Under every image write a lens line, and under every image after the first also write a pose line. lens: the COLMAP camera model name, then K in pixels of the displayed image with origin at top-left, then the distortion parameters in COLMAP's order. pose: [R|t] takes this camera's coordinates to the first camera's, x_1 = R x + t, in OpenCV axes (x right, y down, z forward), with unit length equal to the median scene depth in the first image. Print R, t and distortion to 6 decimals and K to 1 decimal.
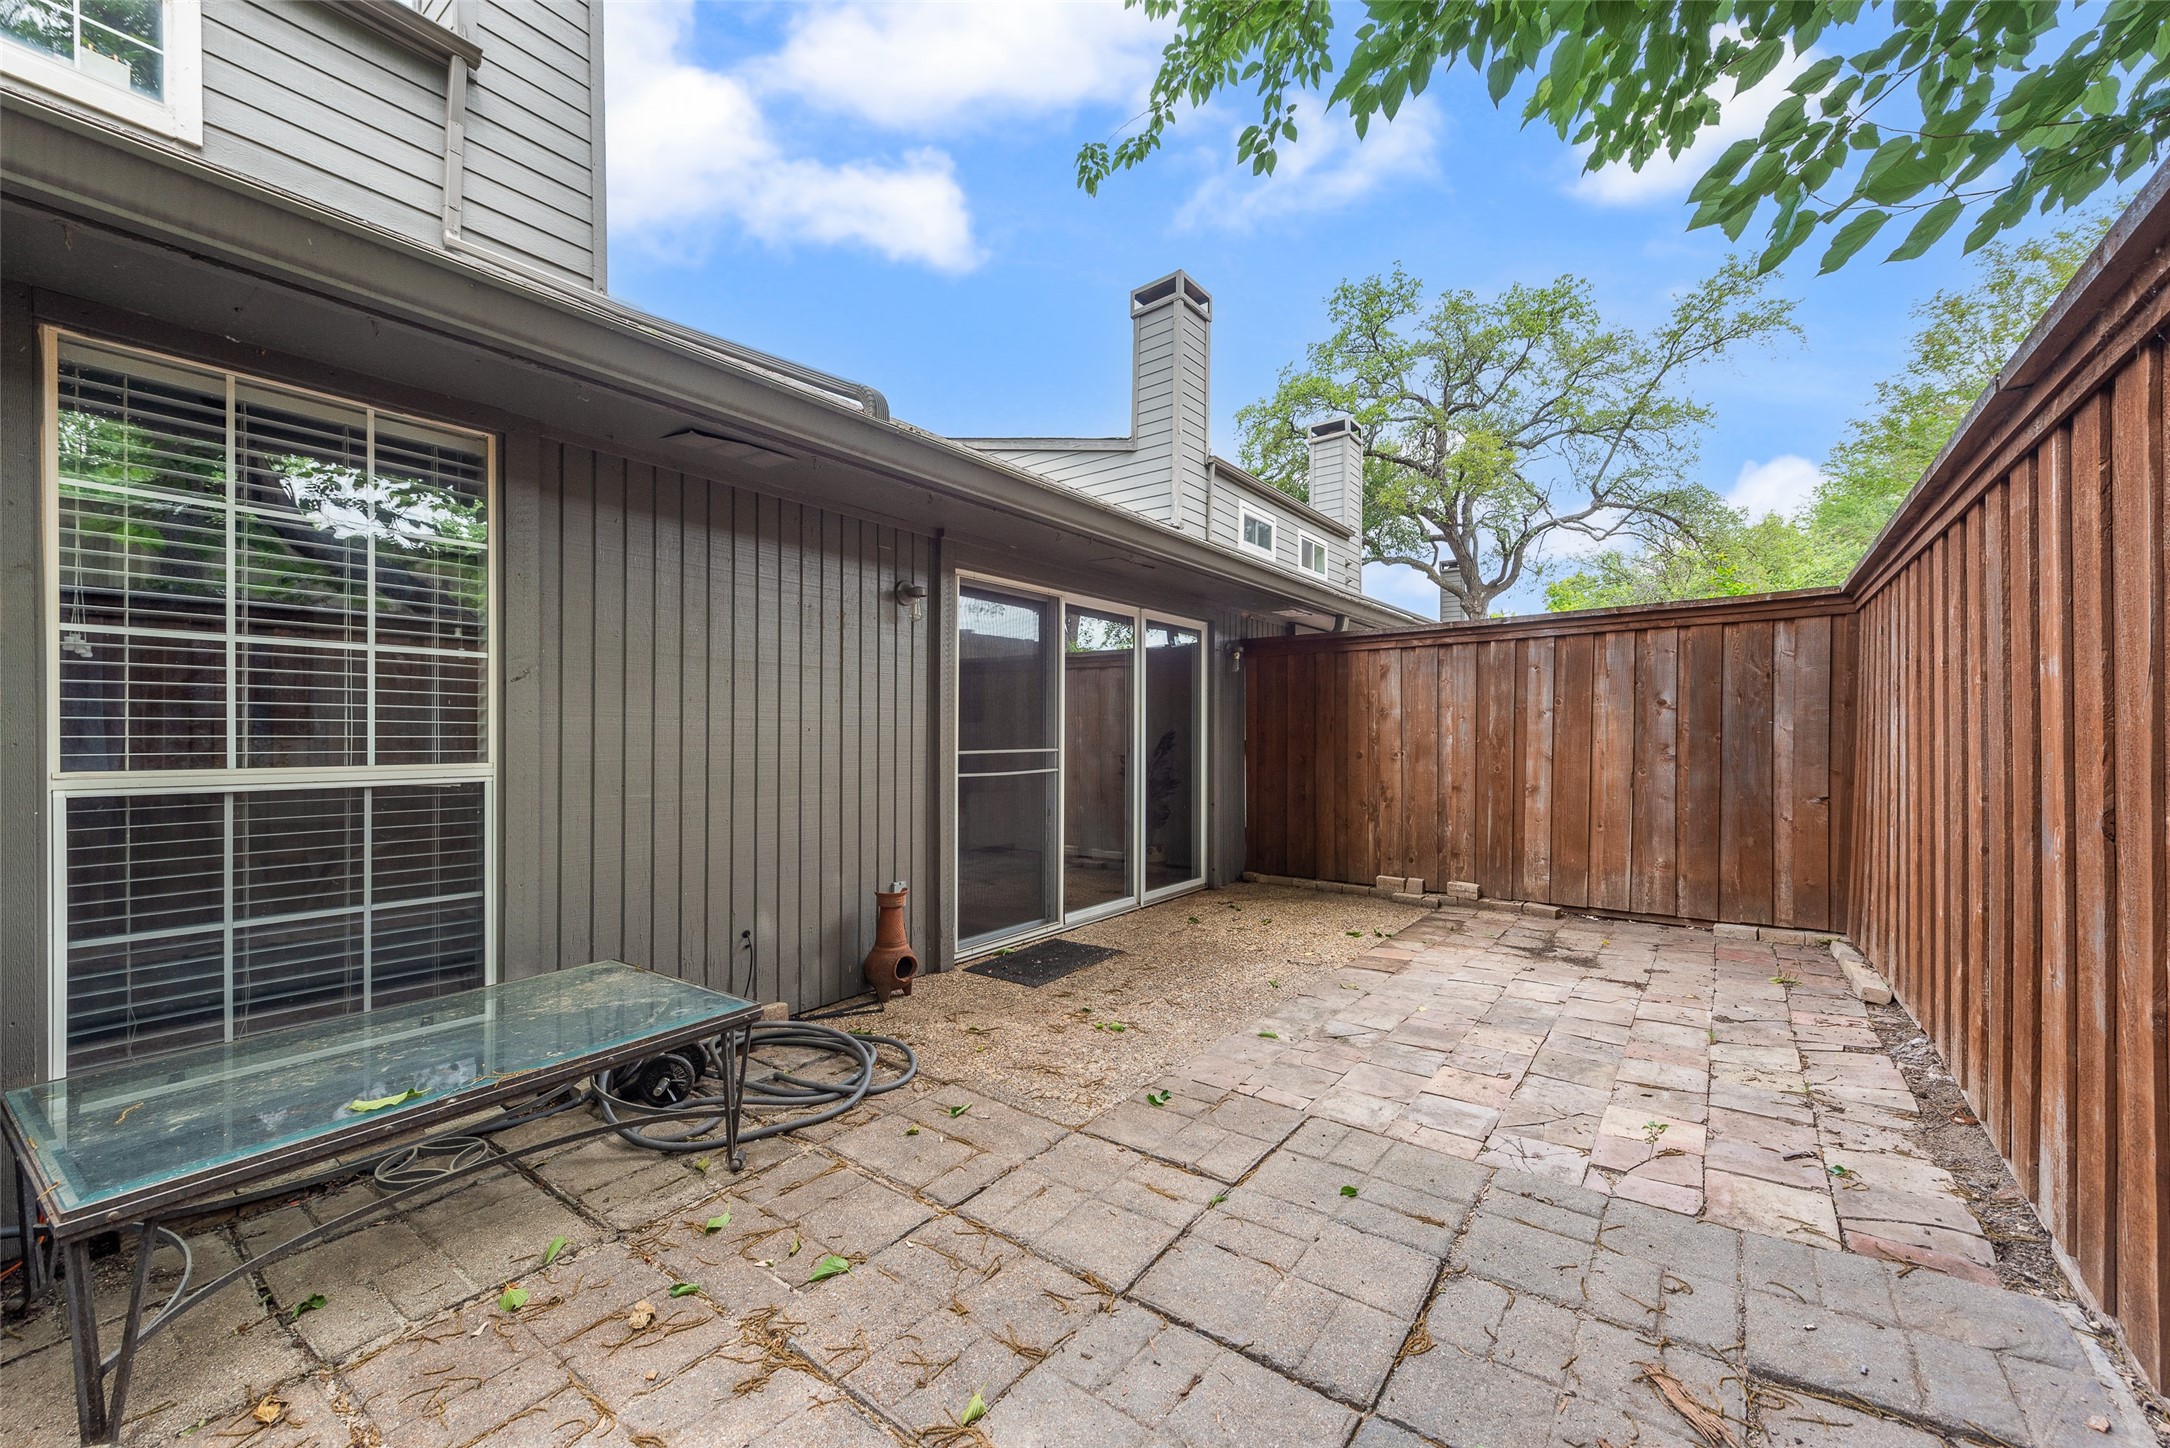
lens RADIAL K [[853.4, 0, 1085.0], [0, 853.4, 724.0], [0, 0, 1]] dist [0.014083, -0.004617]
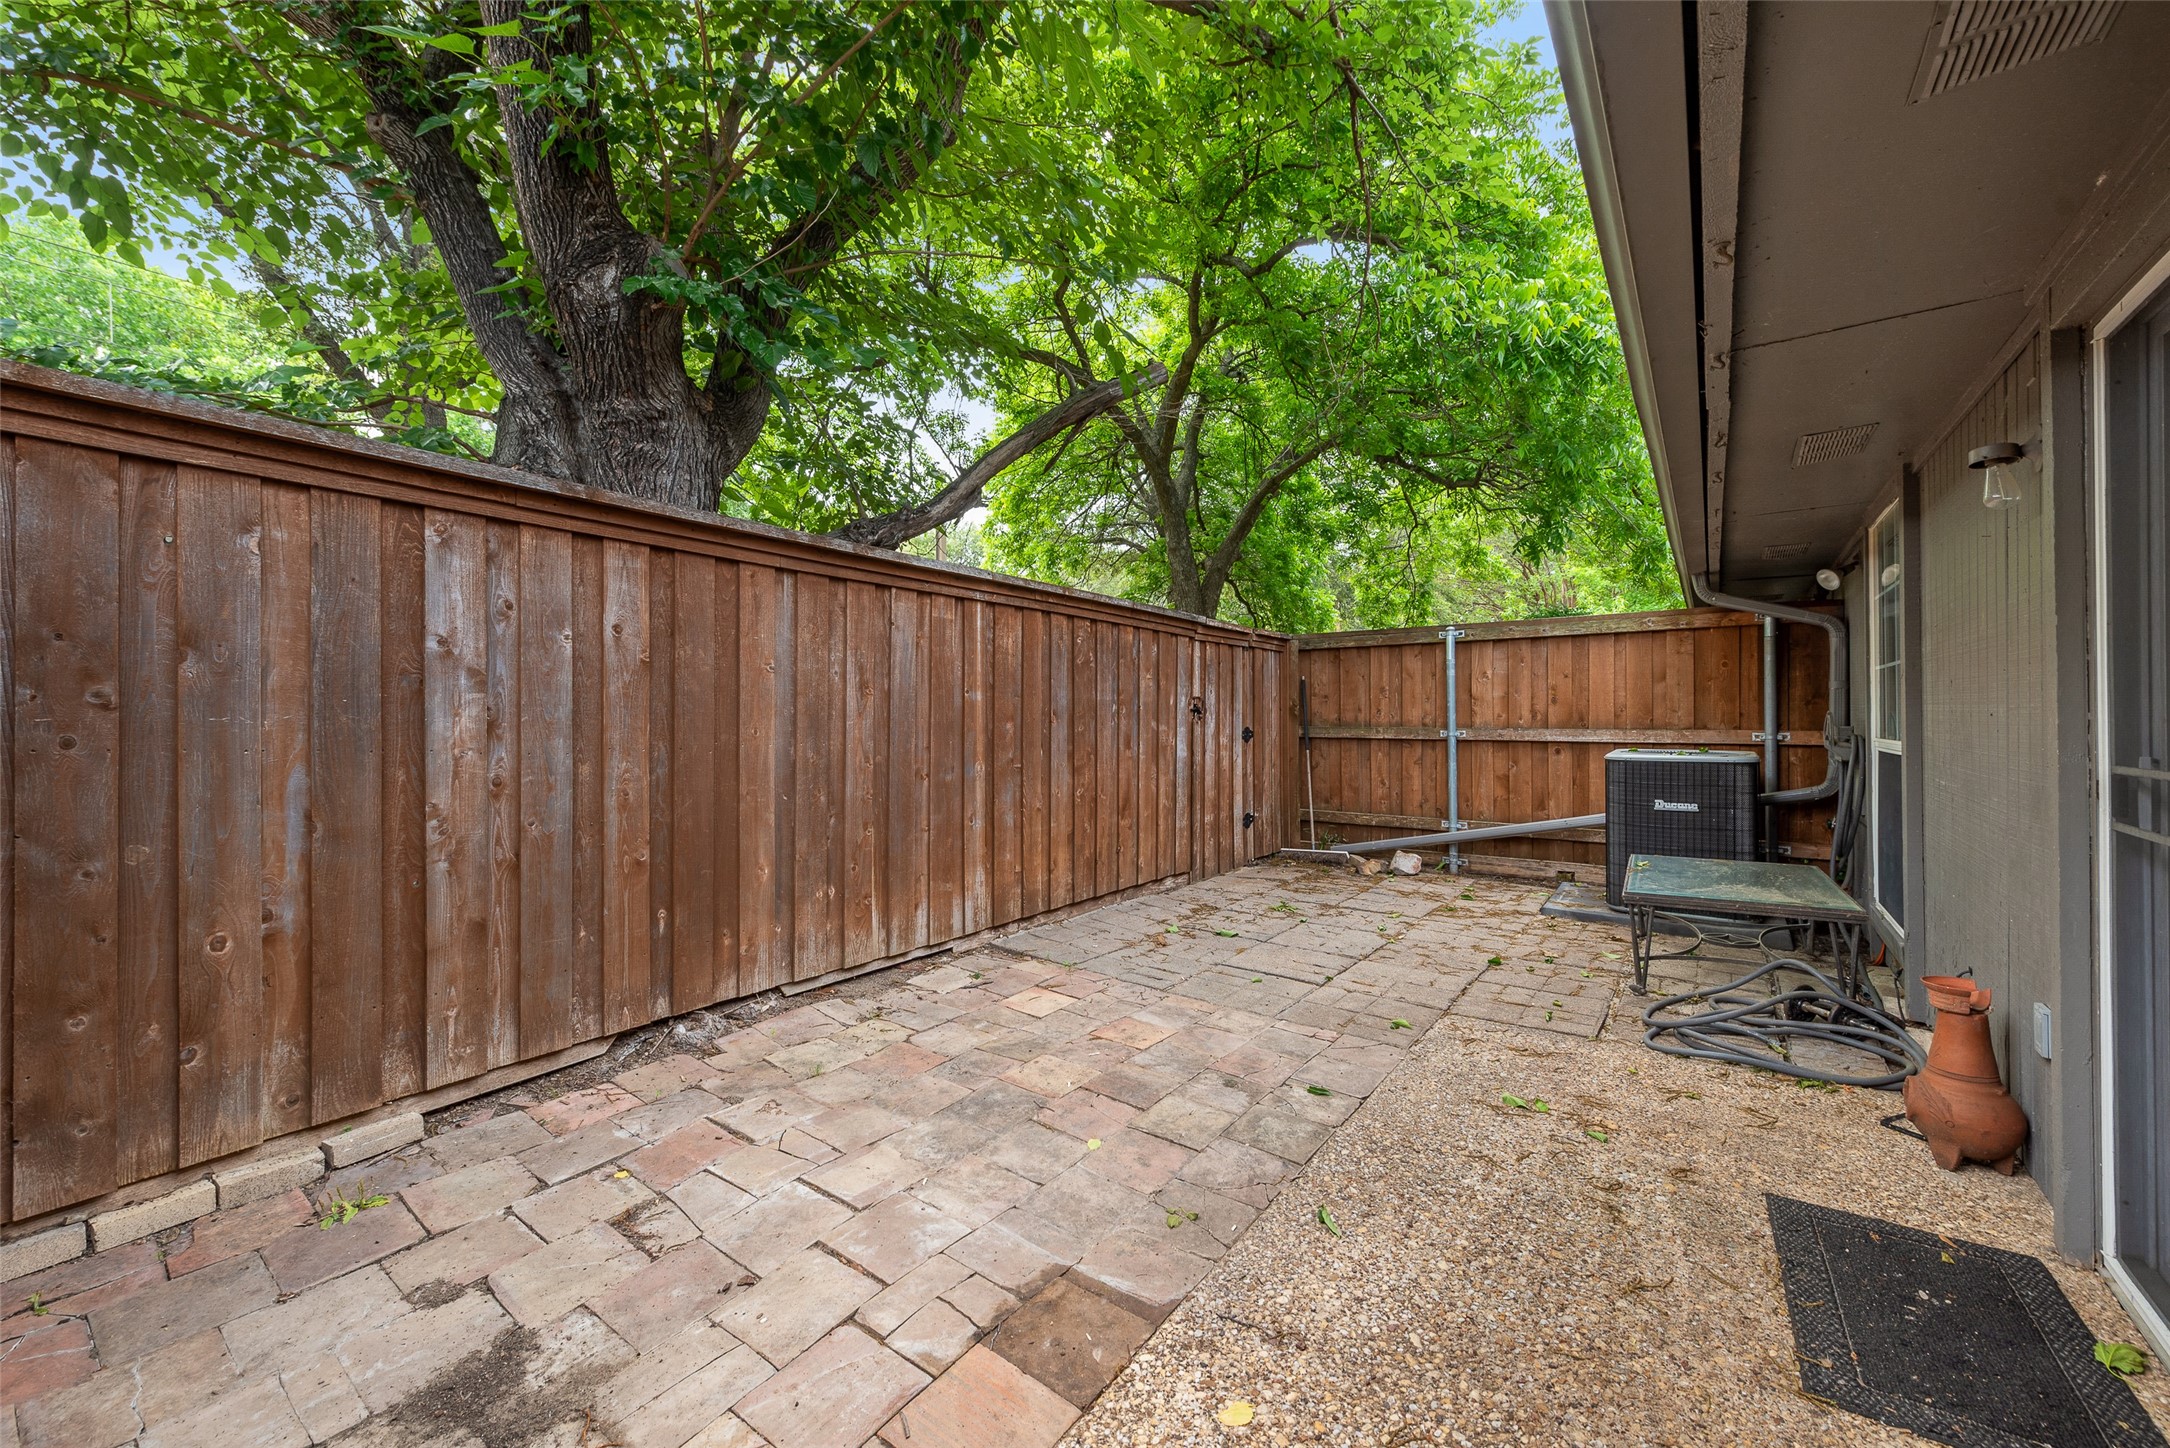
lens RADIAL K [[853.4, 0, 1085.0], [0, 853.4, 724.0], [0, 0, 1]] dist [0.014083, -0.004617]
pose [[-0.999966, 0.006648, -0.004850, 0.436162], [0.006676, 0.999961, -0.005781, 0.013959], [0.004811, -0.005813, -0.999972, 1.806007]]
